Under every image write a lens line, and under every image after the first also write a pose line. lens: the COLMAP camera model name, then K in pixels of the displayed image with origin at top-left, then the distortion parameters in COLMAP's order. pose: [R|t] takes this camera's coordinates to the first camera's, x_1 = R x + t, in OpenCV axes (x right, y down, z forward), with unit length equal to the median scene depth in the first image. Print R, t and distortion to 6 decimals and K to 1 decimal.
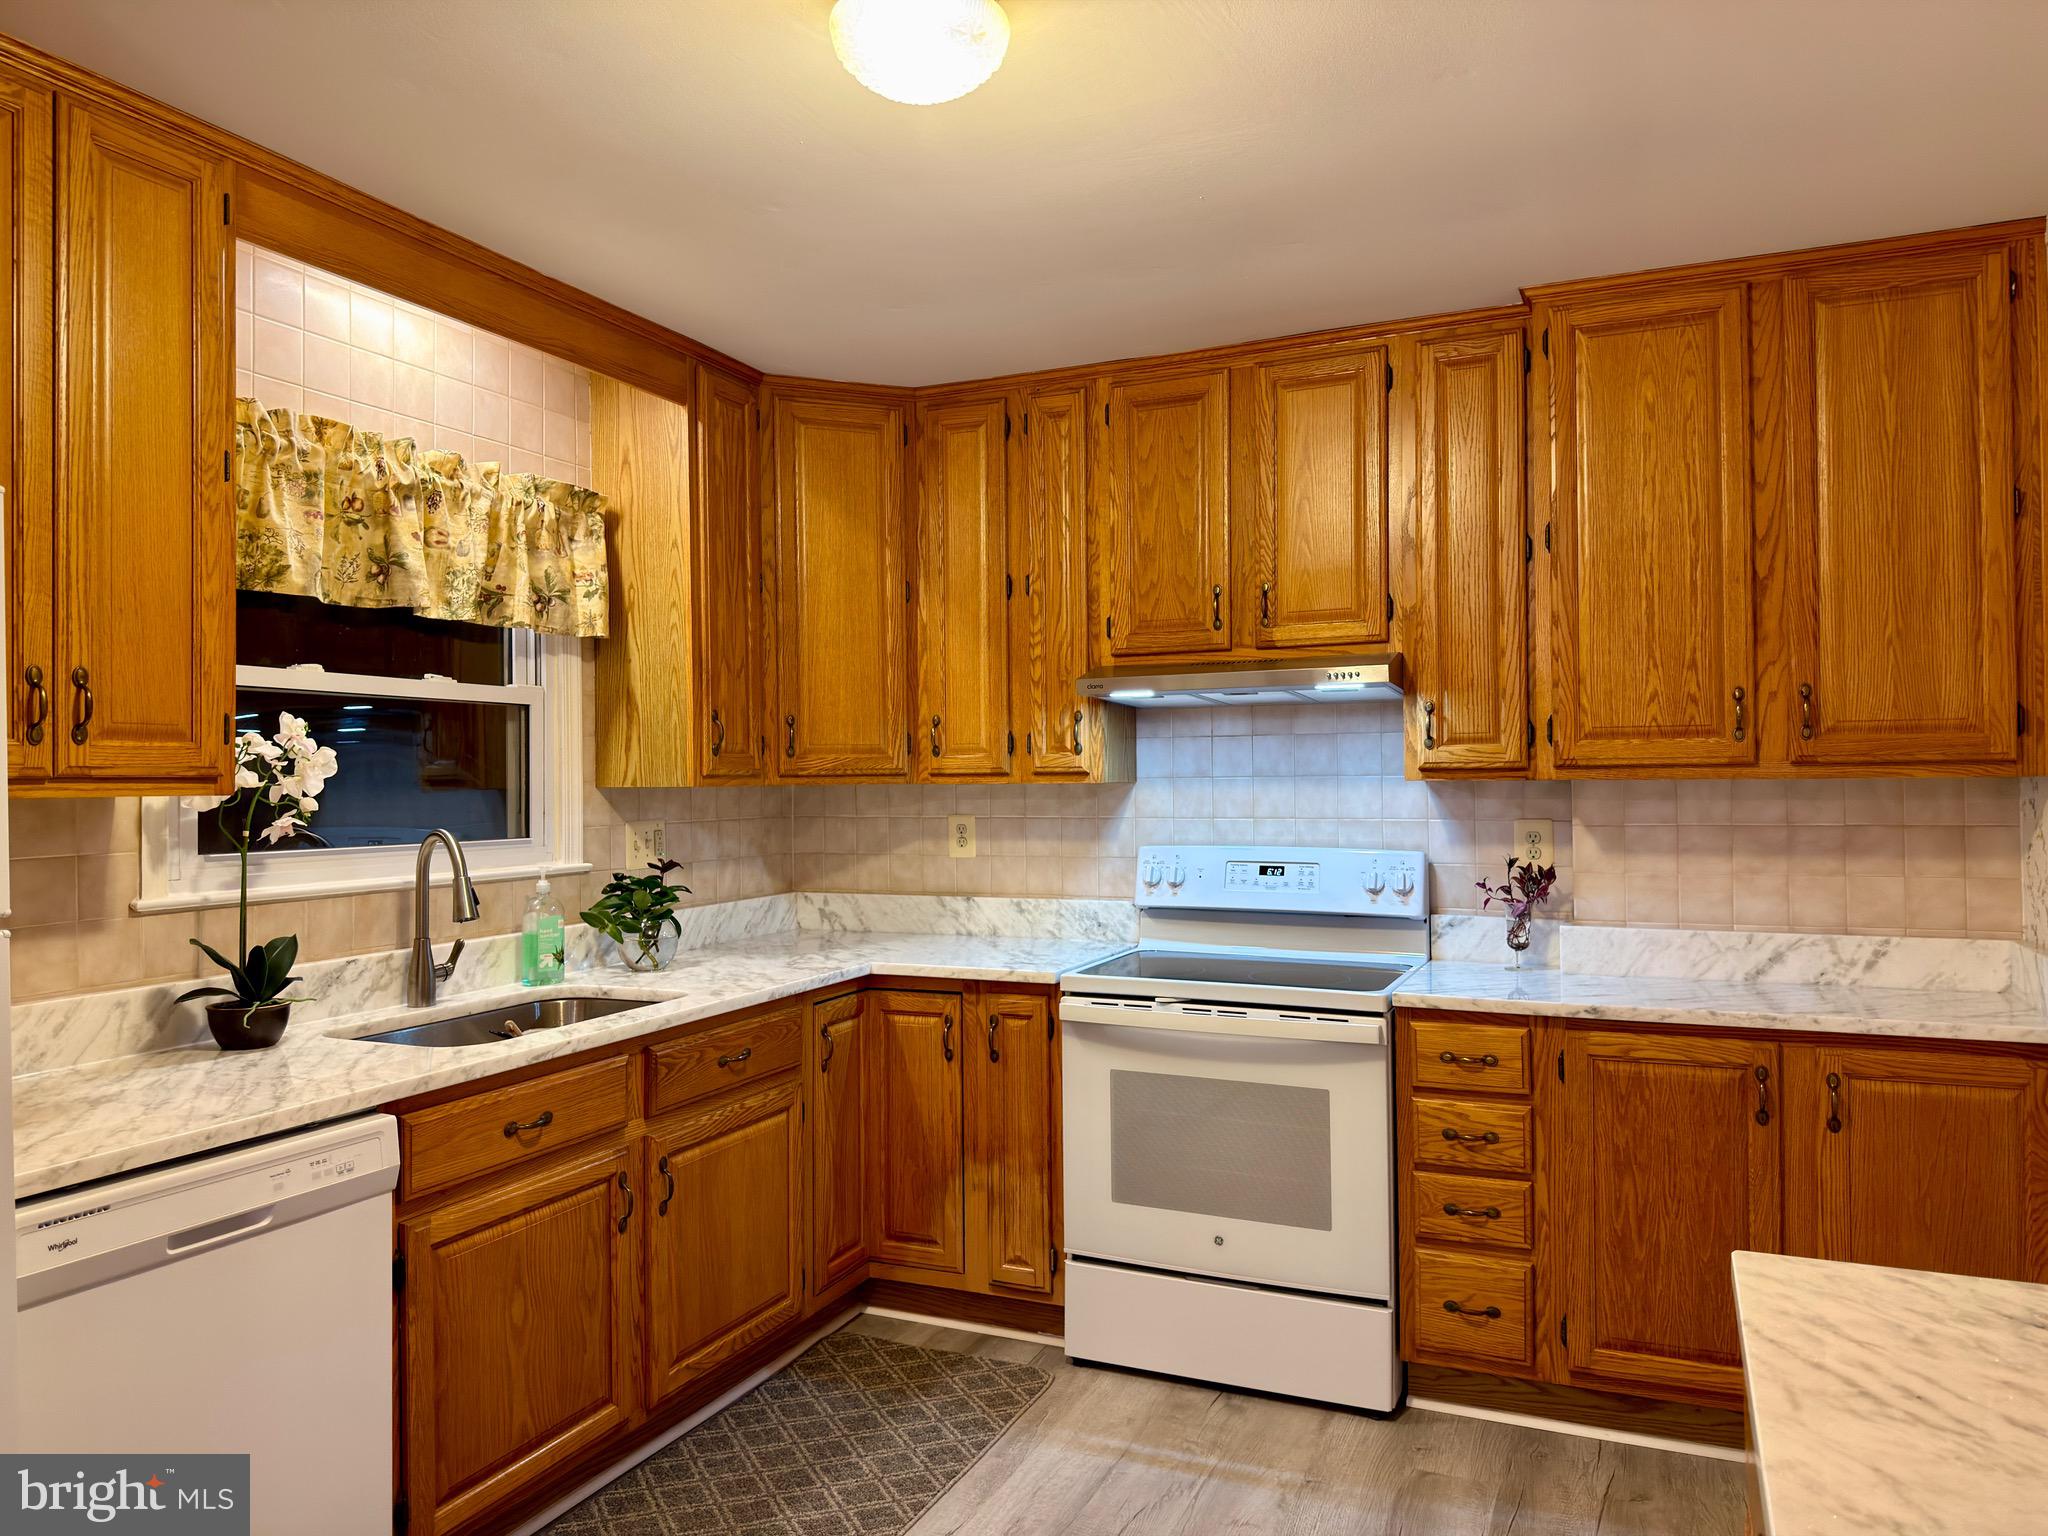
lens RADIAL K [[1426.4, 0, 1016.0], [0, 1426.4, 765.9], [0, 0, 1]] dist [0.159009, -0.313477]
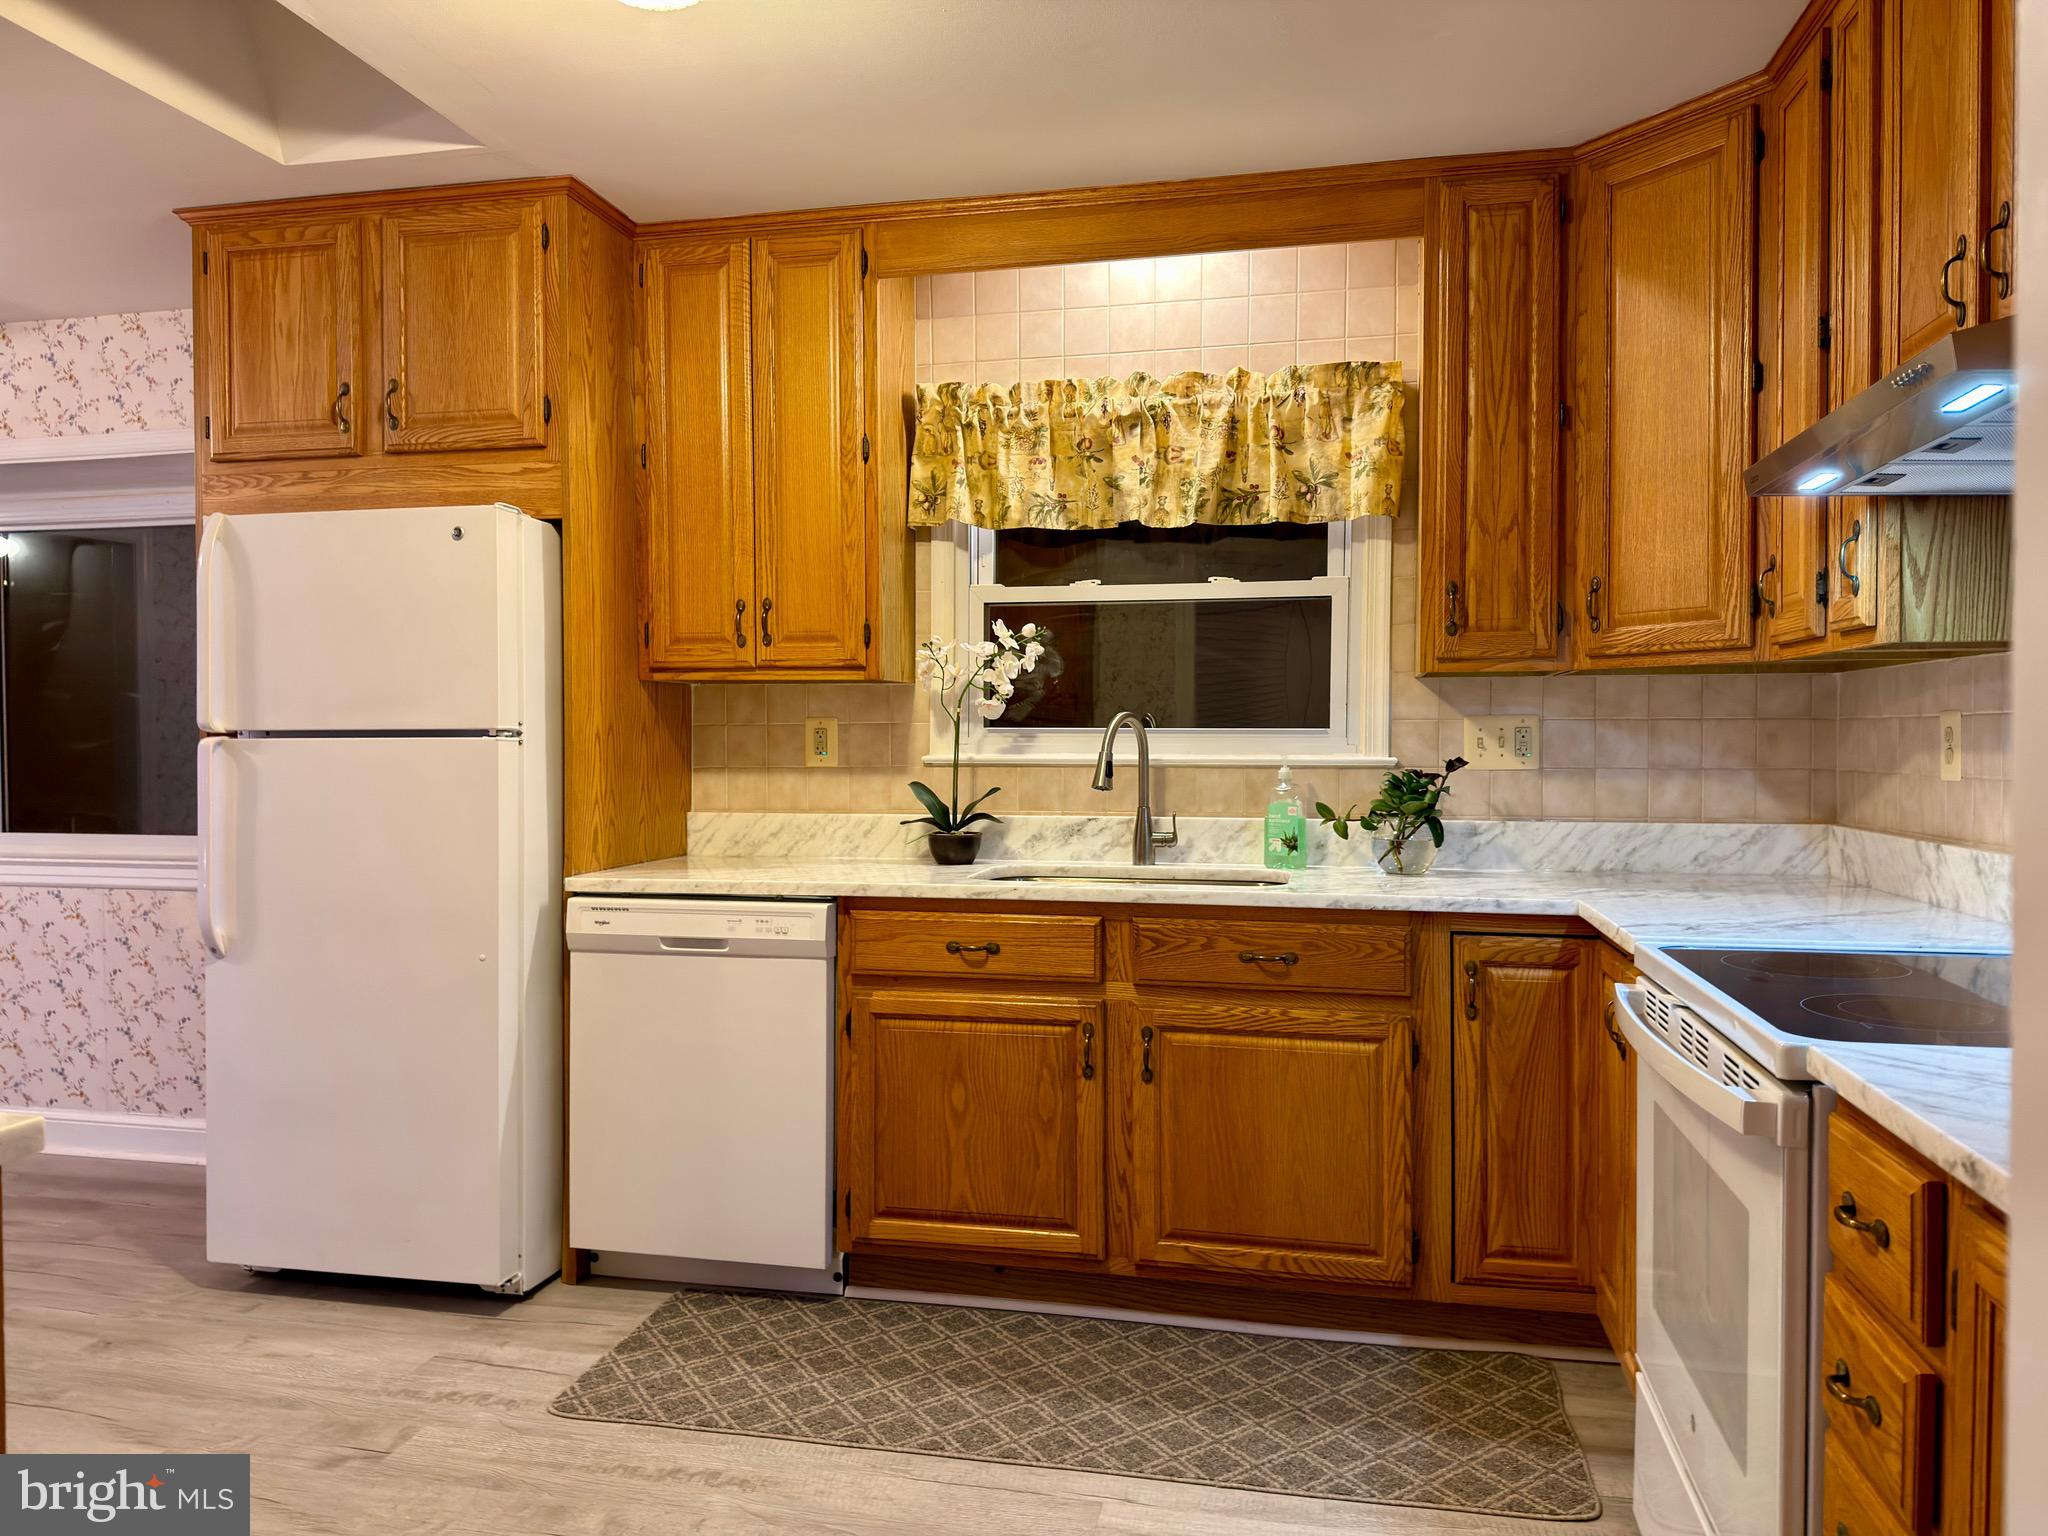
lens RADIAL K [[1429.8, 0, 1014.5], [0, 1429.8, 771.9], [0, 0, 1]] dist [0.144052, -0.262809]
pose [[0.199867, 0.031136, -0.979328, 0.627072], [0.006051, 0.999437, 0.033010, 0.047228], [0.979804, -0.012523, 0.199566, 0.607416]]
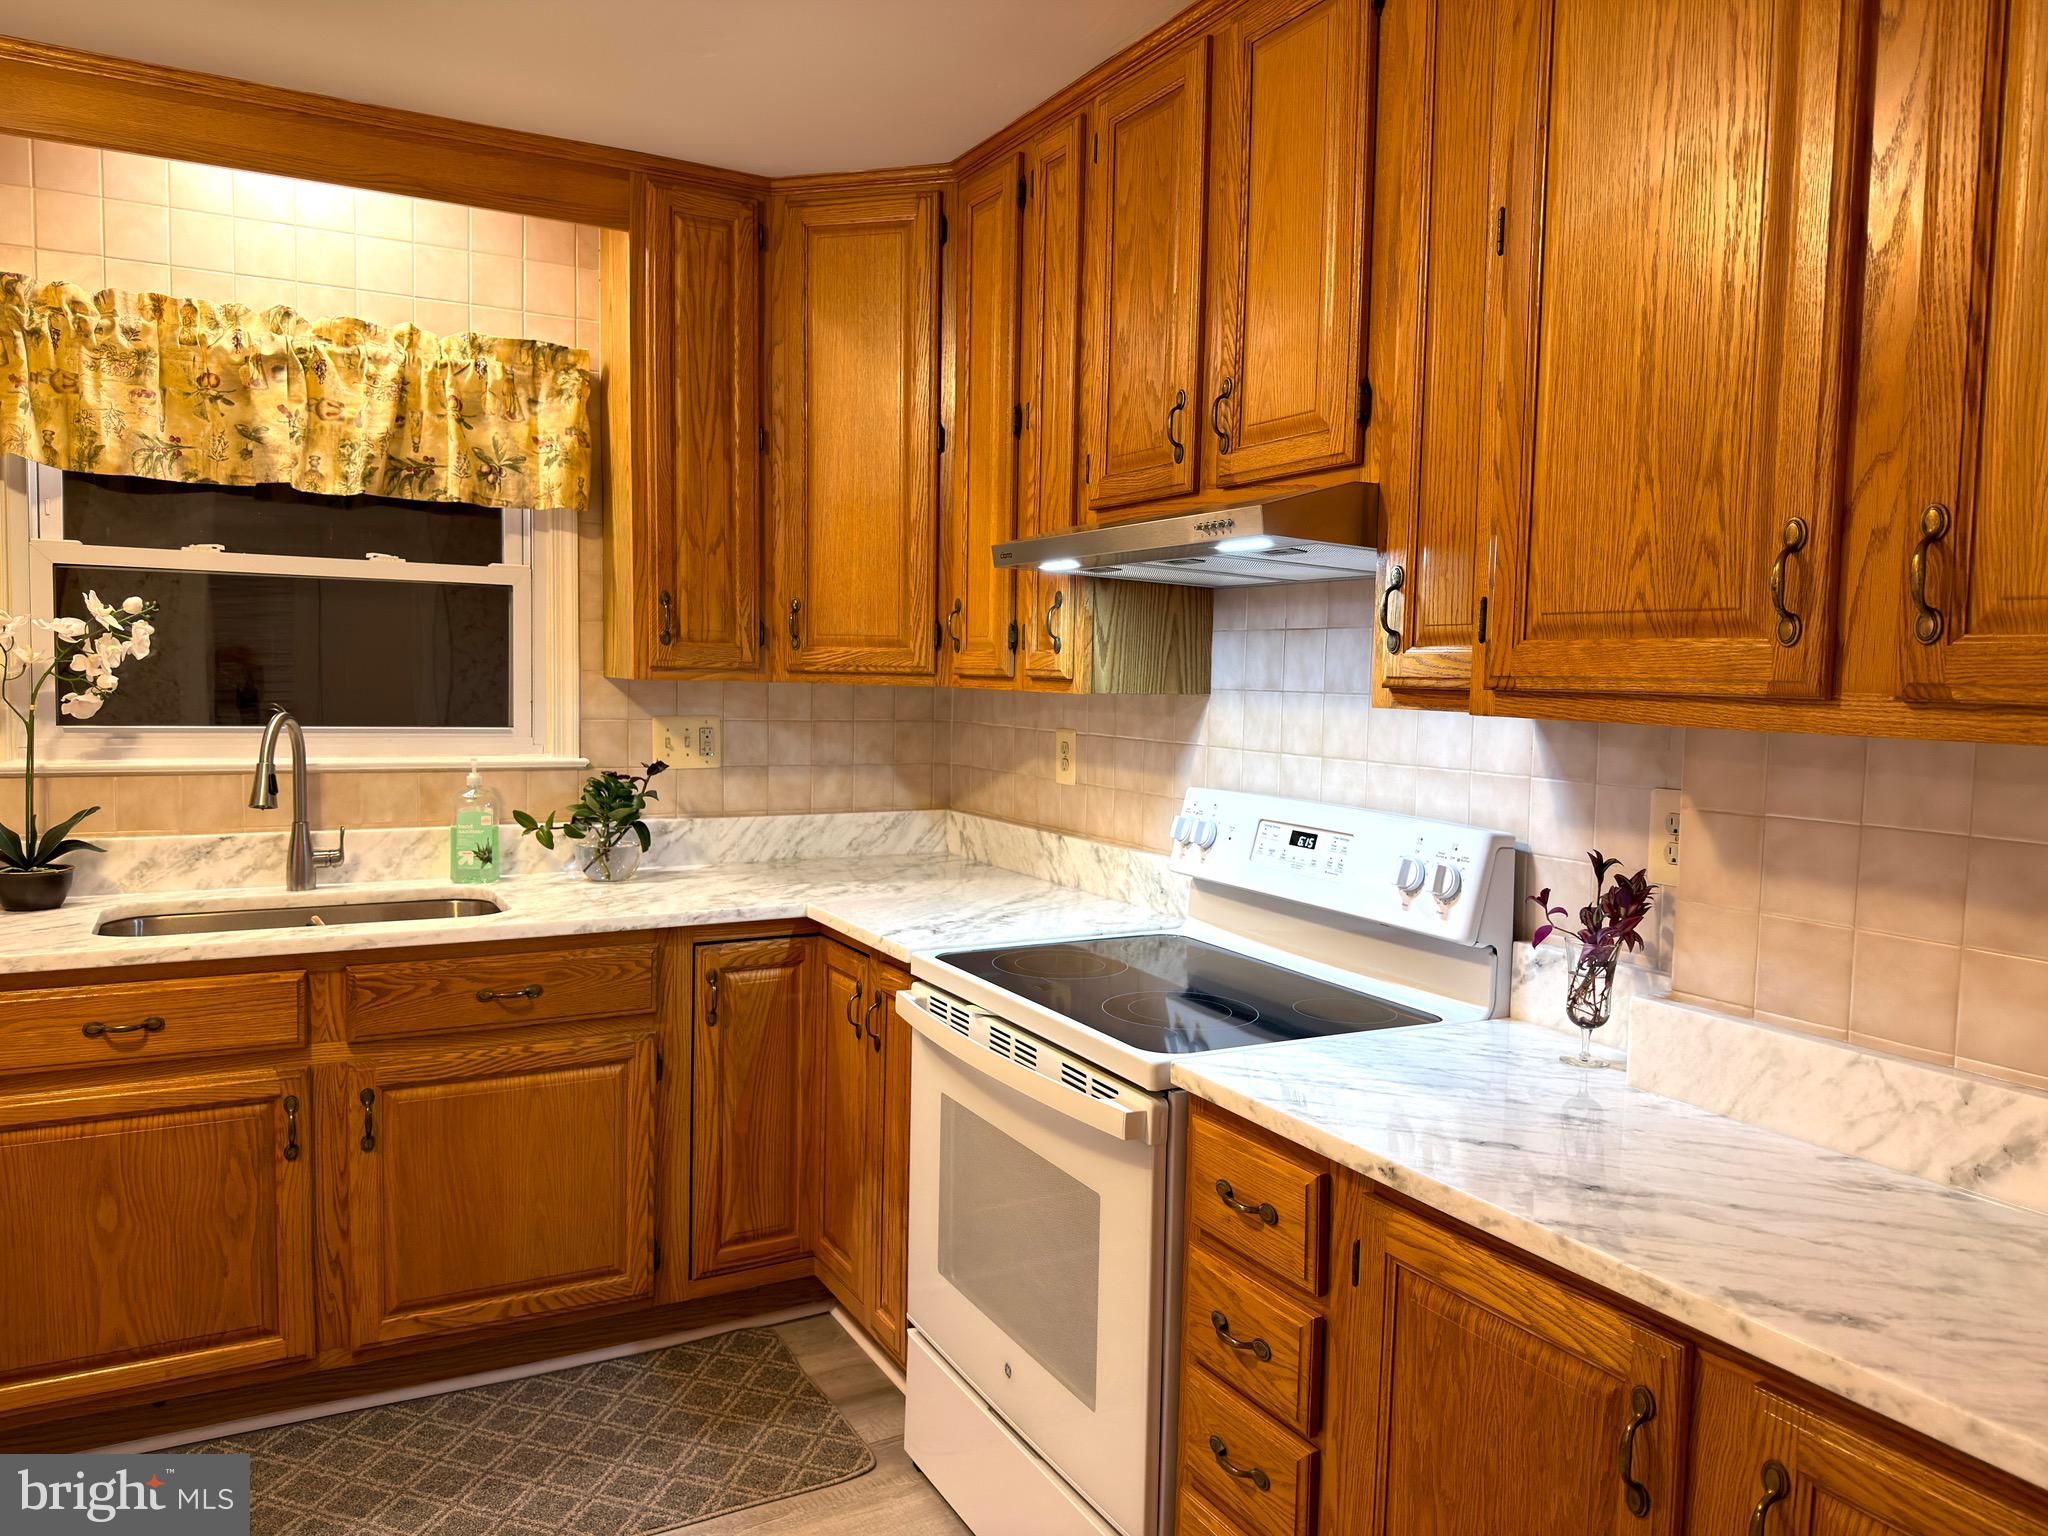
lens RADIAL K [[1434.1, 0, 1025.4], [0, 1434.1, 775.0], [0, 0, 1]] dist [0.089542, -0.141822]
pose [[0.796129, 0.071233, -0.600920, 0.521944], [-0.024288, 0.996009, 0.085889, -0.009216], [0.604640, -0.053783, 0.794681, 0.465830]]
